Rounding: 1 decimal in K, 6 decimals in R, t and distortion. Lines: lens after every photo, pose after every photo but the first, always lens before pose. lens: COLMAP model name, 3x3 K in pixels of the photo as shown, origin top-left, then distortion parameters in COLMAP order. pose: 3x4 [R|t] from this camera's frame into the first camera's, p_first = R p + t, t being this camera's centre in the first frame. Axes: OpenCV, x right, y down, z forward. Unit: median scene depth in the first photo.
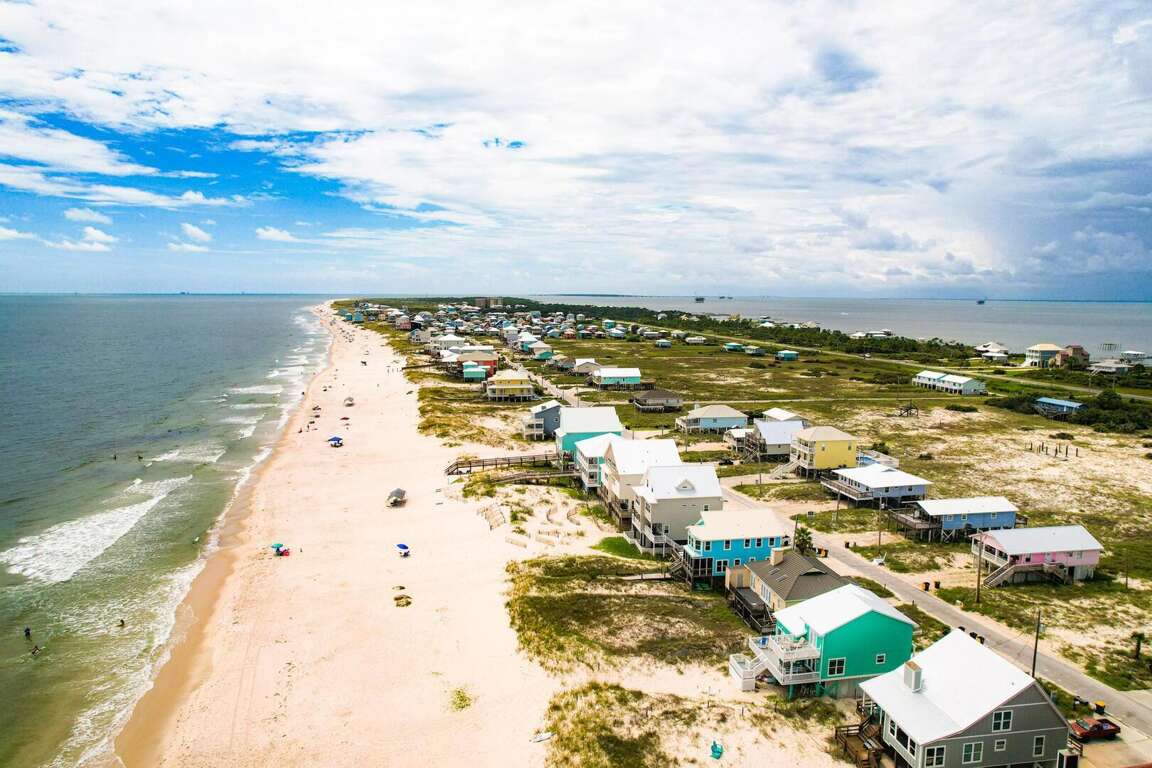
lens RADIAL K [[735.3, 0, 576.0], [0, 735.3, 384.0], [0, 0, 1]] dist [-0.077643, 0.066055]
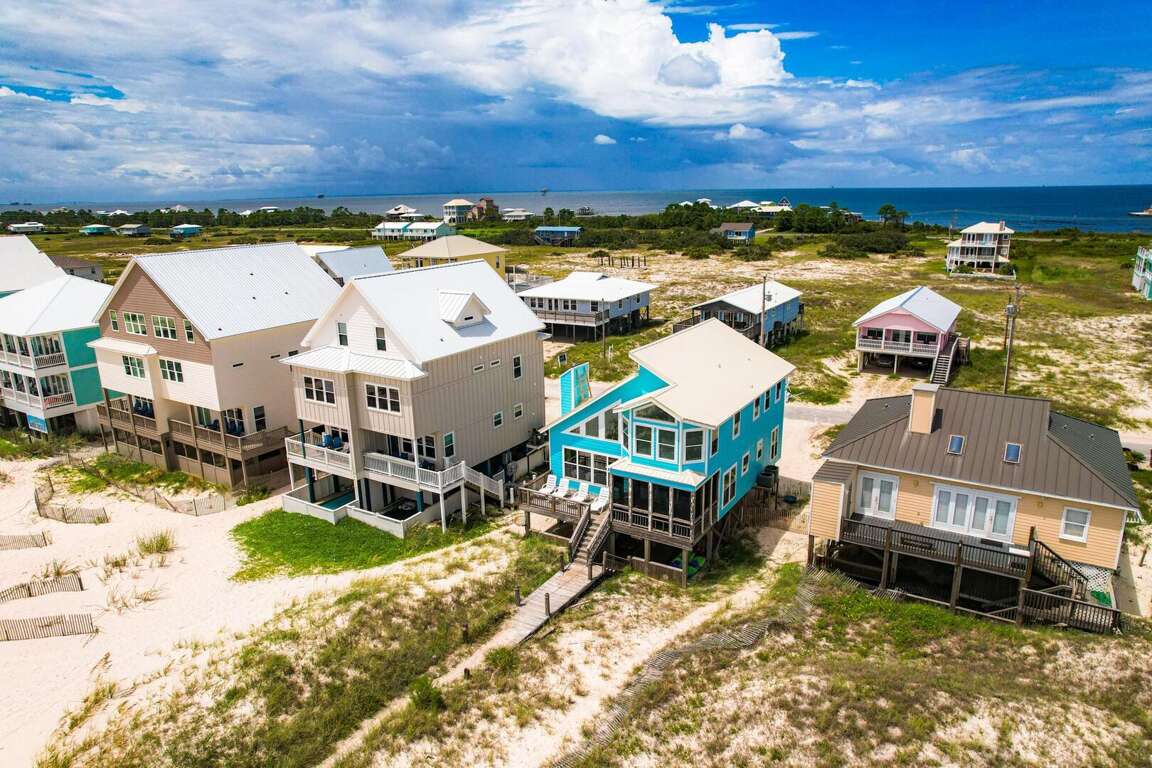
lens RADIAL K [[735.3, 0, 576.0], [0, 735.3, 384.0], [0, 0, 1]] dist [-0.077643, 0.066055]
pose [[0.661249, -0.210219, 0.720110, -0.024253], [0.114191, 0.976953, 0.180341, 0.033590], [-0.741425, -0.037021, 0.670014, 0.213596]]
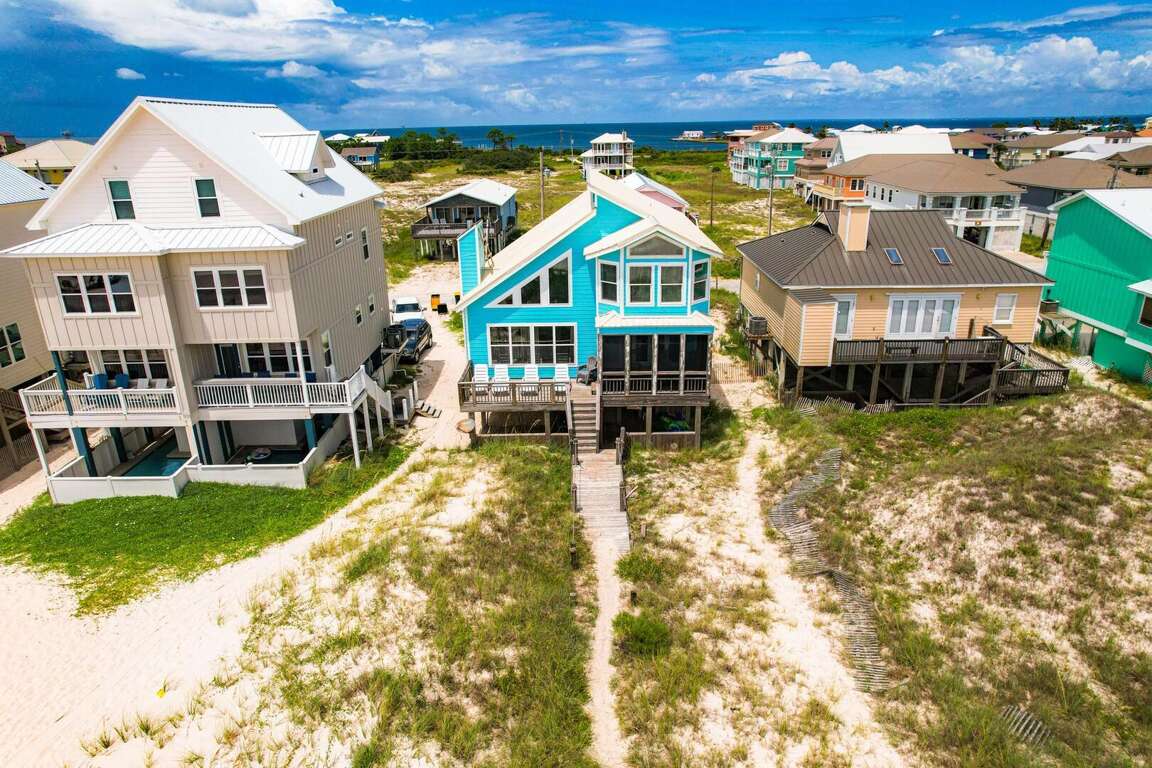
lens RADIAL K [[735.3, 0, 576.0], [0, 735.3, 384.0], [0, 0, 1]] dist [-0.077643, 0.066055]
pose [[0.171367, -0.341842, 0.924001, -0.027336], [0.138560, 0.936915, 0.320922, 0.042013], [-0.975415, 0.073034, 0.207922, 0.257007]]
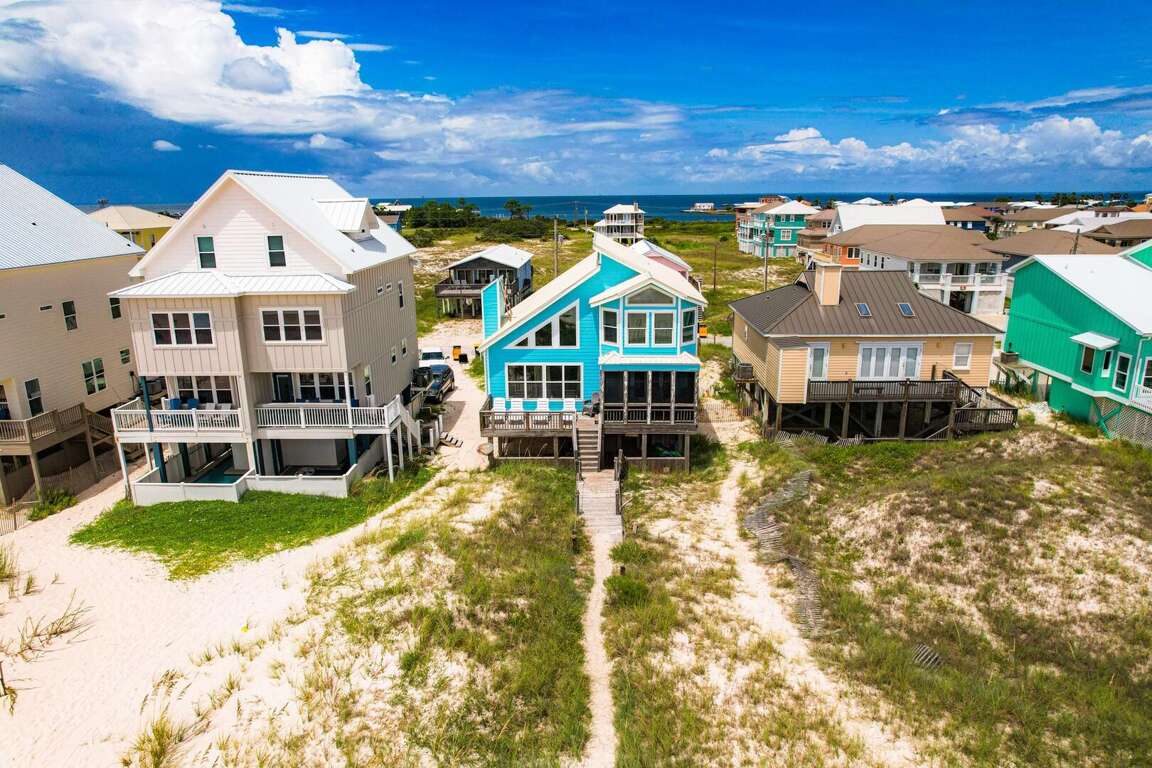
lens RADIAL K [[735.3, 0, 576.0], [0, 735.3, 384.0], [0, 0, 1]] dist [-0.077643, 0.066055]
pose [[0.191254, -0.254611, 0.947942, -0.039144], [0.131039, 0.963748, 0.232418, 0.042413], [-0.972754, 0.079766, 0.217685, 0.254126]]
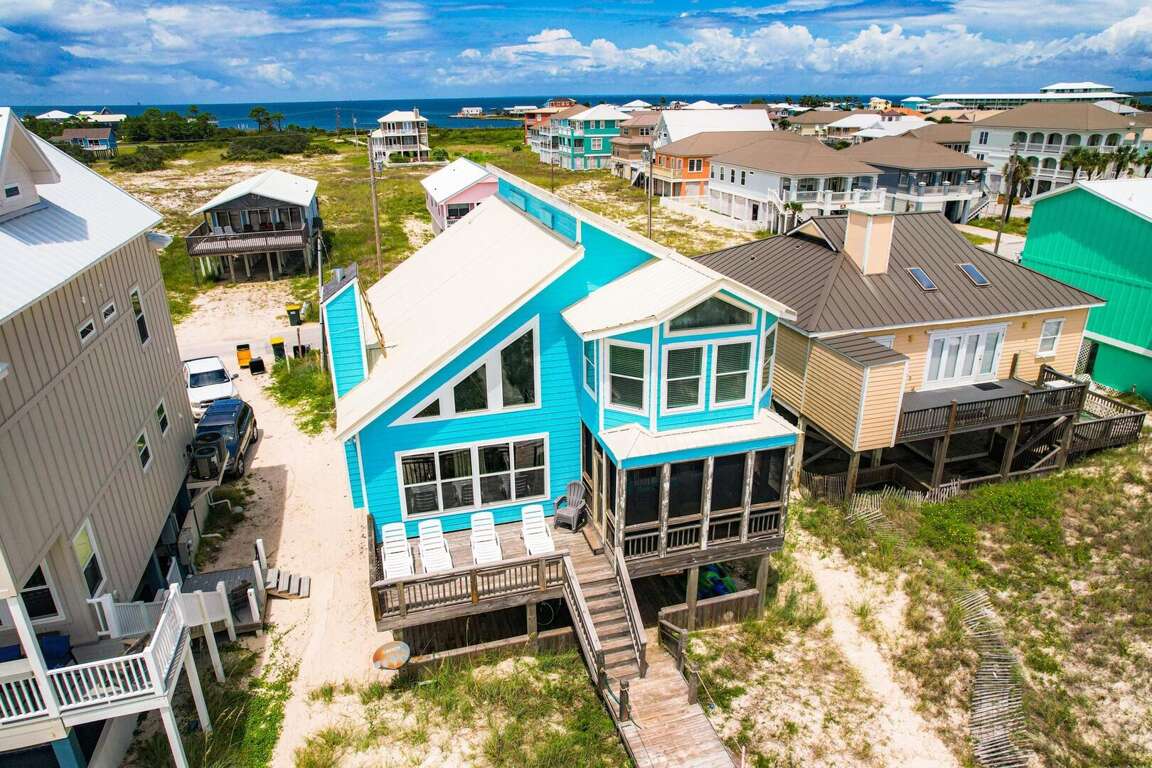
lens RADIAL K [[735.3, 0, 576.0], [0, 735.3, 384.0], [0, 0, 1]] dist [-0.077643, 0.066055]
pose [[-0.122663, -0.370857, 0.920553, 0.004508], [0.128862, 0.913754, 0.385289, 0.040272], [-0.984047, 0.165885, -0.064294, 0.273342]]
